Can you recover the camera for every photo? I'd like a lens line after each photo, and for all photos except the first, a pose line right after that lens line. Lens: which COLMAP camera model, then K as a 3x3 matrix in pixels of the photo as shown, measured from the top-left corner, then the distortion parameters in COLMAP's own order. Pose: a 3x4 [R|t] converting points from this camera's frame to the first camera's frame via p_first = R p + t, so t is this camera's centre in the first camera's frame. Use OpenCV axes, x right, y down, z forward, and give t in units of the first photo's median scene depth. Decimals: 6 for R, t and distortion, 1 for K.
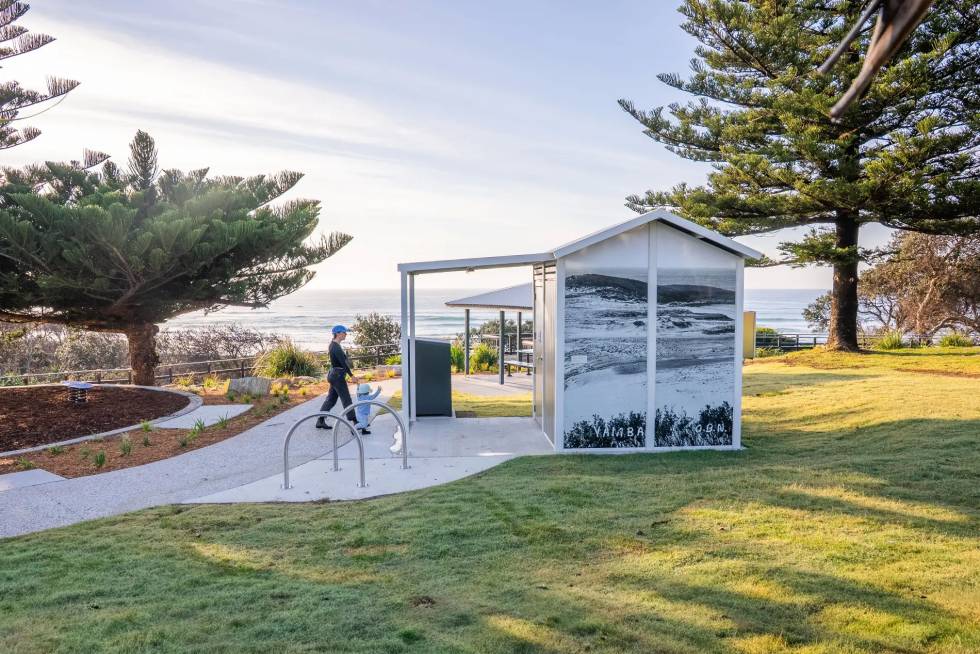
lens RADIAL K [[730.2, 0, 477.3], [0, 730.2, 340.5], [0, 0, 1]] dist [-0.088937, 0.045386]
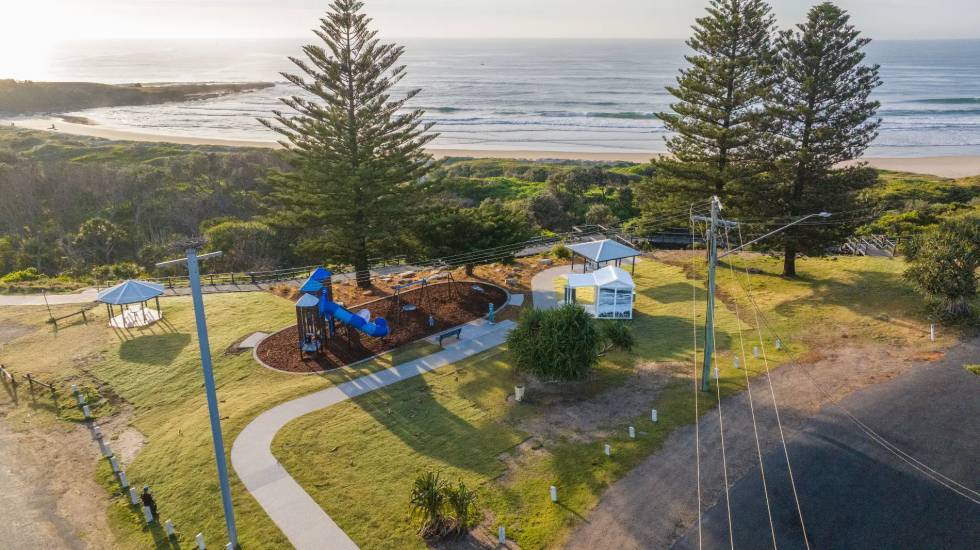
lens RADIAL K [[690.9, 0, 489.2], [0, 690.9, 274.8], [0, 0, 1]] dist [-0.018808, 0.025881]
pose [[0.997385, 0.035774, -0.062801, -0.393807], [-0.017144, 0.961216, 0.275263, -1.608356], [0.070212, -0.273467, 0.959315, -4.054366]]
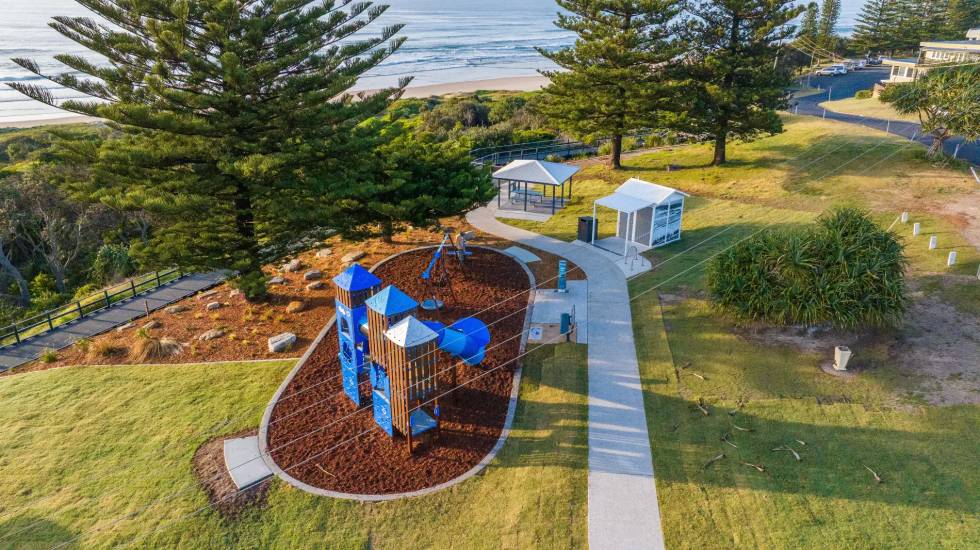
lens RADIAL K [[690.9, 0, 491.6], [0, 690.9, 276.3], [0, 0, 1]] dist [-0.018808, 0.025881]
pose [[0.819953, -0.216720, 0.529821, -2.776414], [0.027996, 0.939637, 0.341025, -1.070232], [-0.571746, -0.264792, 0.776525, -1.598702]]
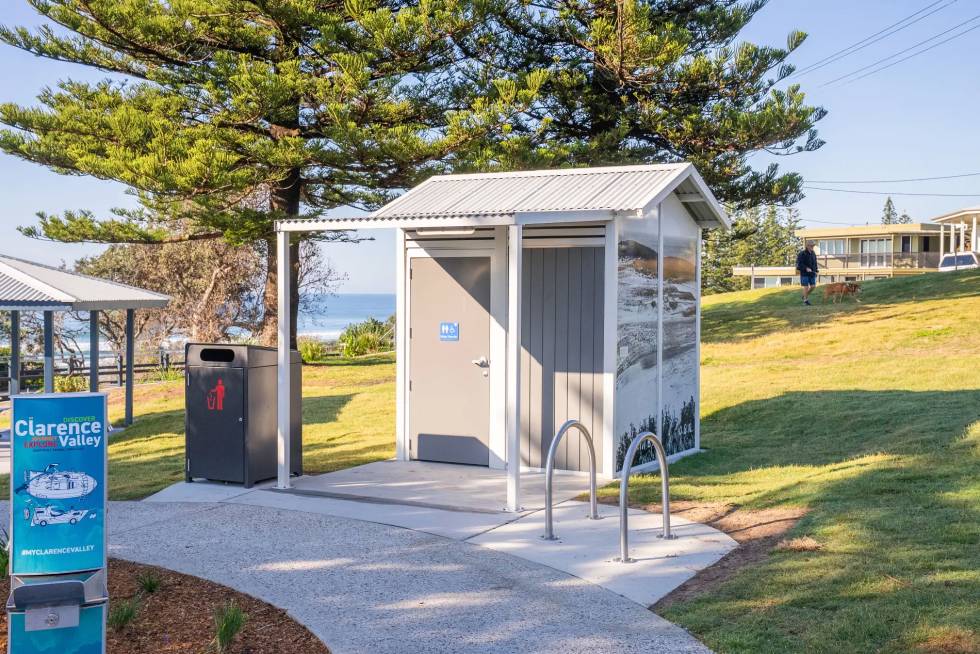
lens RADIAL K [[1210.8, 0, 480.7], [0, 1210.8, 331.9], [0, 0, 1]] dist [0.129973, 0.000000]
pose [[0.538232, -0.023155, 0.842478, -1.000212], [0.041760, 0.999127, 0.000781, -0.002088], [-0.841761, 0.034762, 0.538730, 0.442574]]
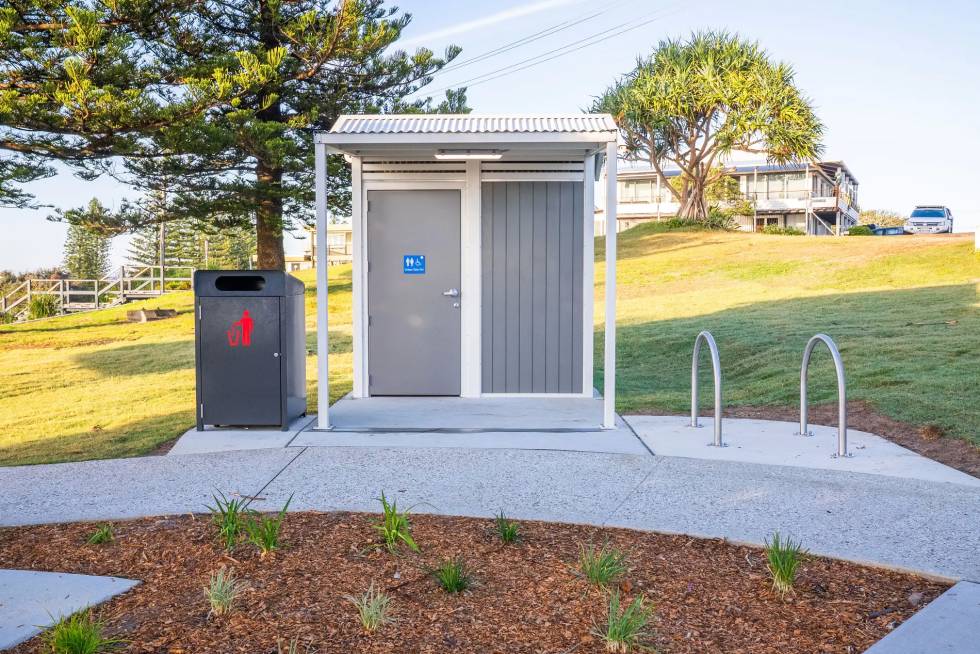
lens RADIAL K [[943.5, 0, 483.9], [0, 943.5, 330.9], [0, 0, 1]] dist [0.023513, 0.000000]
pose [[0.072448, -0.050188, 0.996109, -0.929304], [0.057806, 0.997266, 0.046042, 0.026437], [-0.995696, 0.054245, 0.075152, 1.036982]]
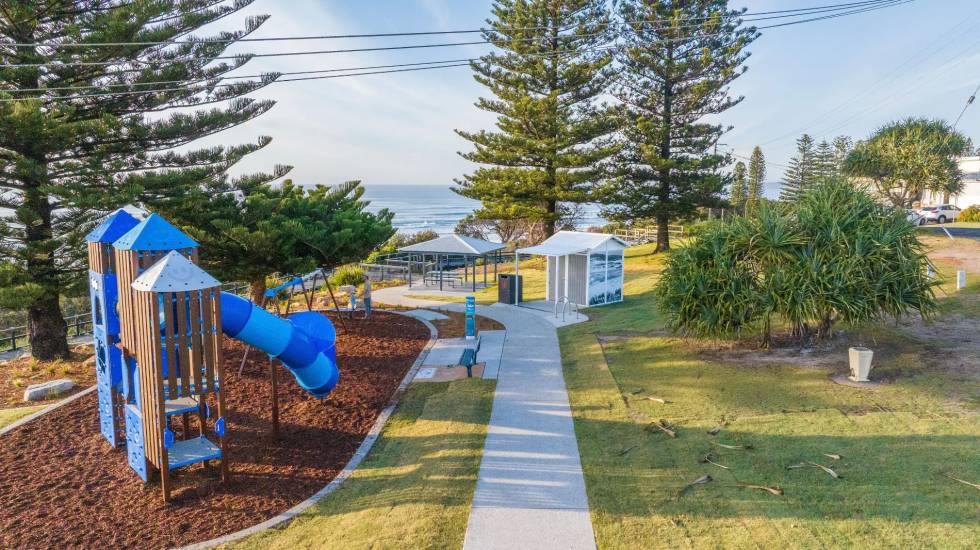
lens RADIAL K [[690.9, 0, 490.2], [0, 690.9, 274.1], [0, 0, 1]] dist [-0.018808, 0.025881]
pose [[0.778930, -0.075285, 0.622576, -2.219682], [0.028182, 0.995967, 0.085178, -0.281387], [-0.626478, -0.048802, 0.777910, -1.195549]]
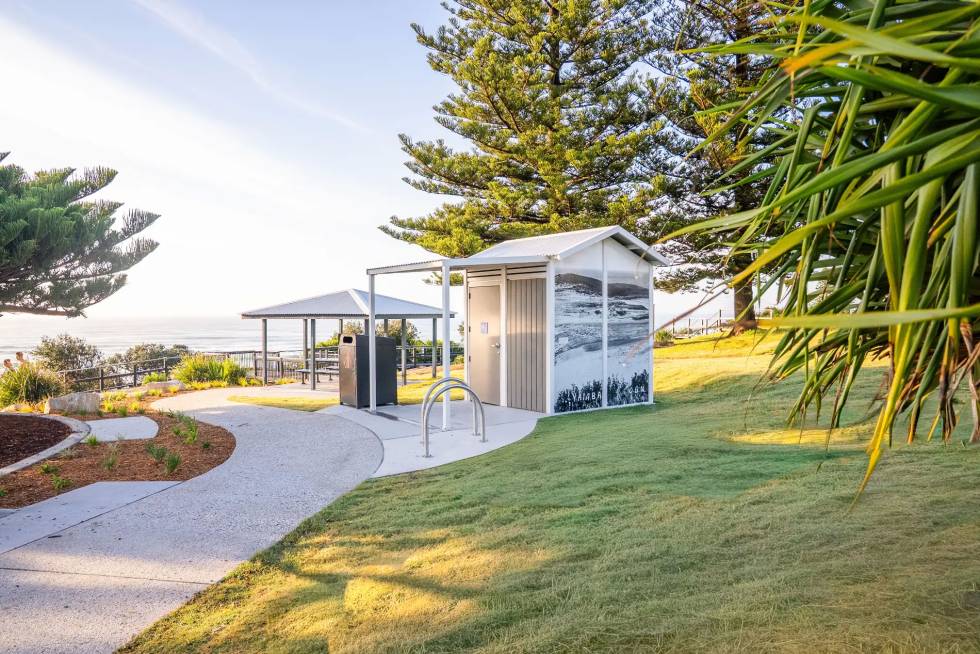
lens RADIAL K [[682.4, 0, 484.3], [0, 682.4, 333.3], [0, 0, 1]] dist [-0.099245, 0.056303]
pose [[0.844881, -0.017097, 0.534681, -0.603385], [0.031978, 0.999316, -0.018575, 0.030598], [-0.533998, 0.032791, 0.844850, 0.076642]]
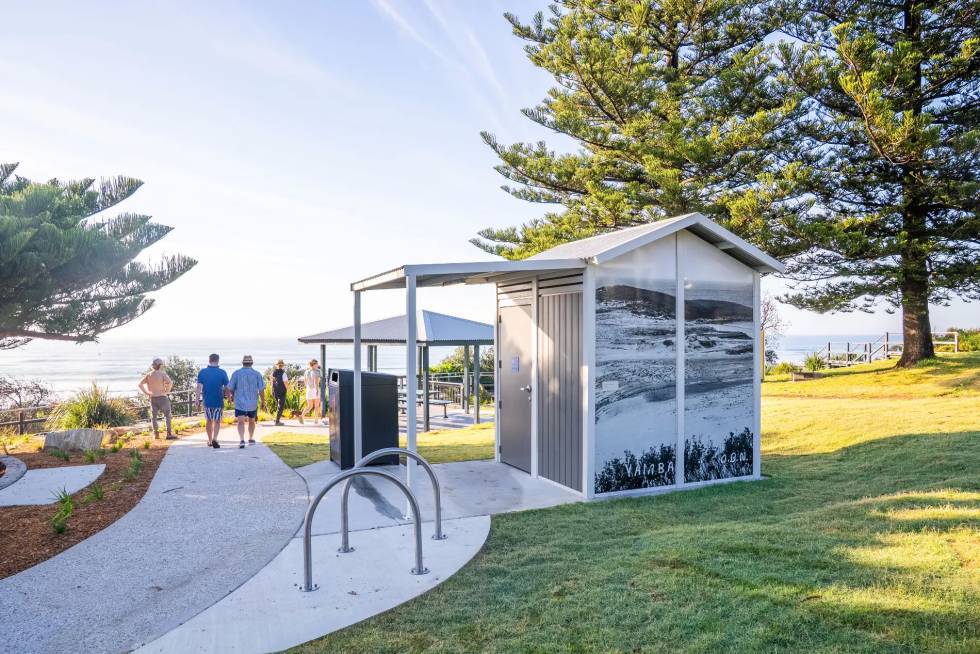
lens RADIAL K [[682.4, 0, 486.5], [0, 682.4, 329.7], [0, 0, 1]] dist [-0.099245, 0.056303]
pose [[0.940130, 0.002075, 0.340811, -0.261701], [0.019514, 0.998013, -0.059905, 0.005240], [-0.340258, 0.062969, 0.938221, 0.306093]]
